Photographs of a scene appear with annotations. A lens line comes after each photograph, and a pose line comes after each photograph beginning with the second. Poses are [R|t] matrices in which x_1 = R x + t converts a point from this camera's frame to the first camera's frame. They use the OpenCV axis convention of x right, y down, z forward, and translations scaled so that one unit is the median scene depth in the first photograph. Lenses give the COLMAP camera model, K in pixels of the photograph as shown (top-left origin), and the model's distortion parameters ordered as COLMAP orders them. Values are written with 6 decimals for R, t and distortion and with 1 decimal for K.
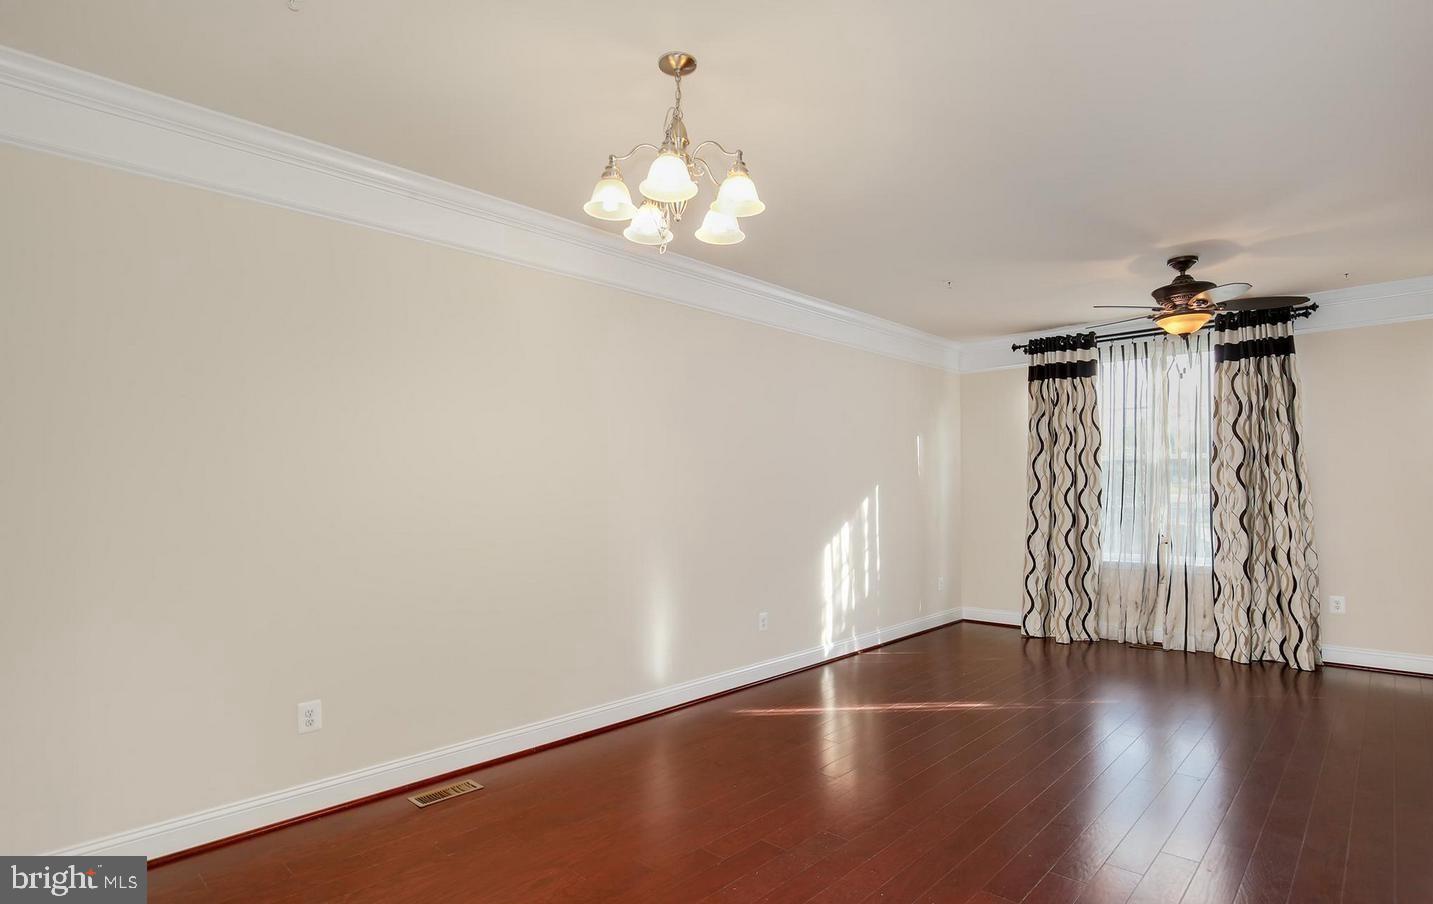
lens RADIAL K [[743.5, 0, 743.4], [0, 743.5, 487.7], [0, 0, 1]] dist [-0.005869, 0.002603]
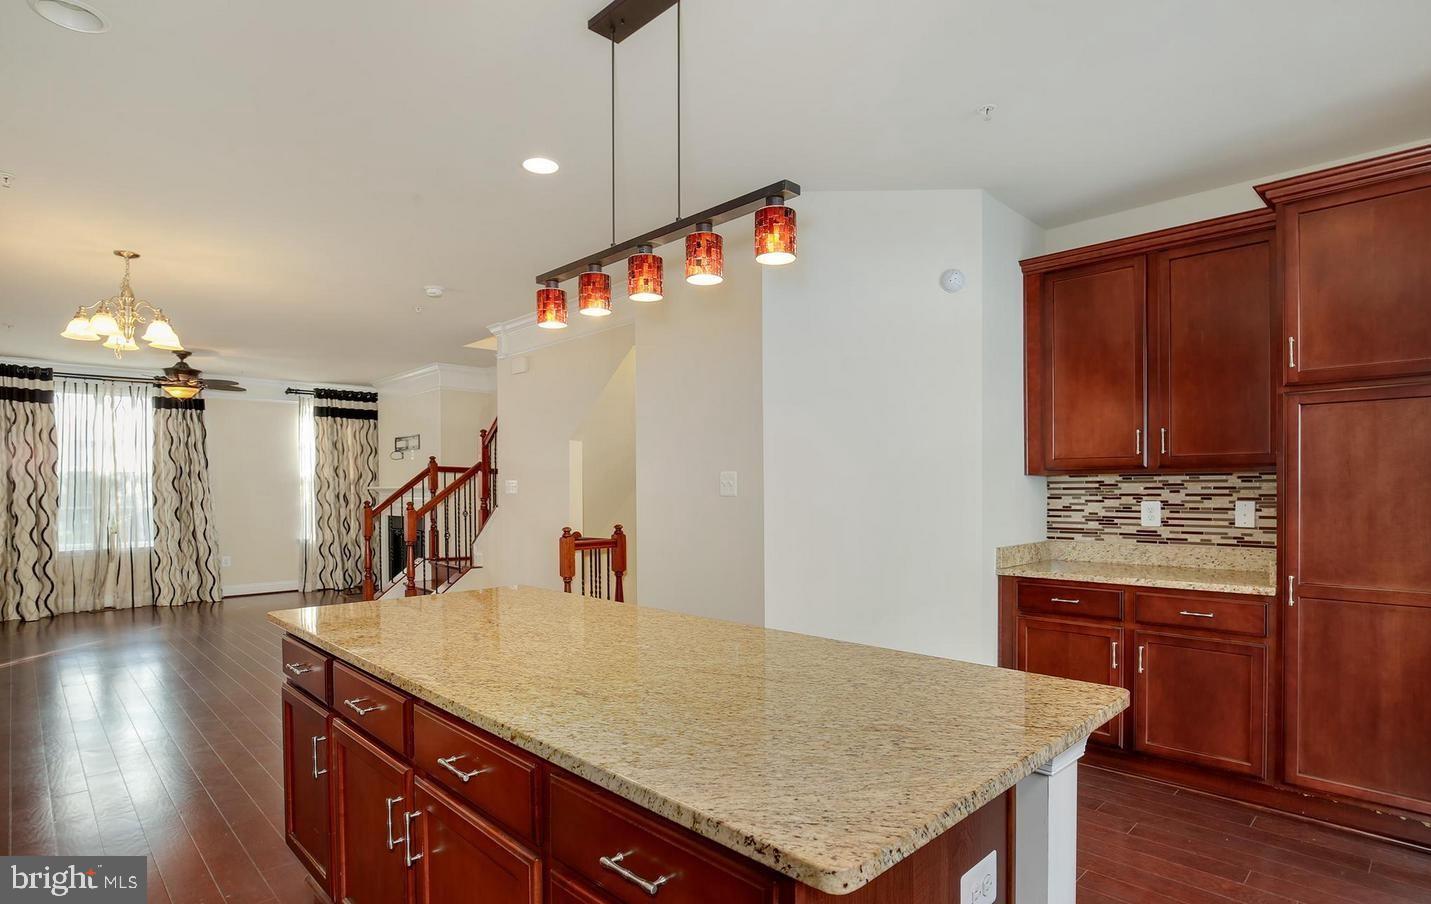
lens RADIAL K [[742.5, 0, 701.6], [0, 742.5, 494.8], [0, 0, 1]] dist [-0.005869, 0.002603]
pose [[0.100053, -0.007344, 0.994955, -0.715732], [0.002820, 0.999971, 0.007097, -0.003010], [-0.994978, 0.002096, 0.100070, -0.229931]]
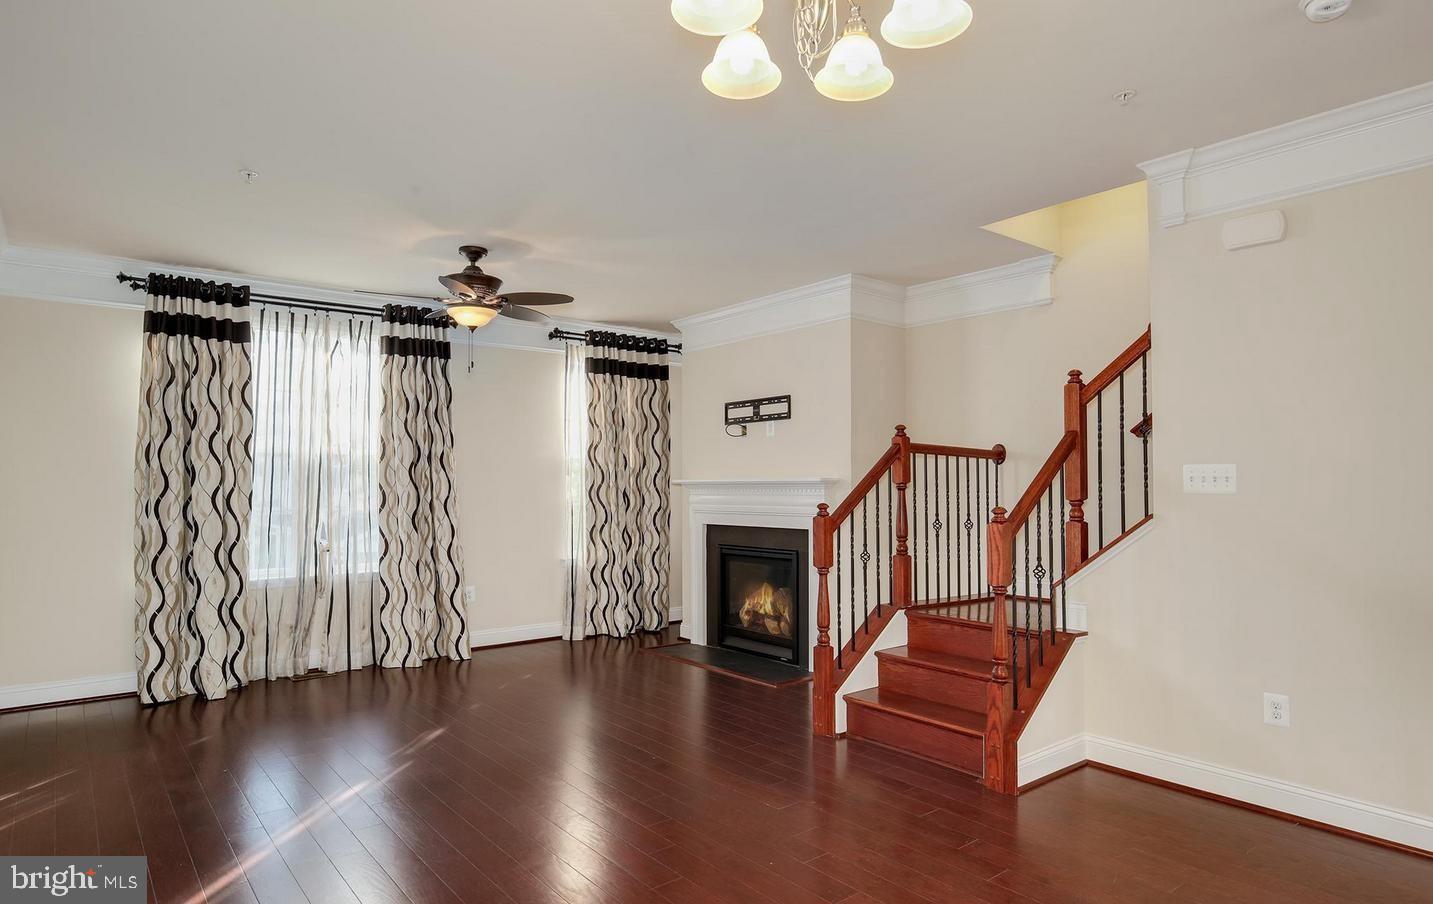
lens RADIAL K [[821.2, 0, 713.3], [0, 821.2, 465.9], [0, 0, 1]] dist [-0.005975, 0.000581]
pose [[0.176131, 0.025338, 0.984041, -0.307508], [-0.001840, 0.999675, -0.025411, -0.001113], [-0.984365, 0.002665, 0.176120, 0.401094]]
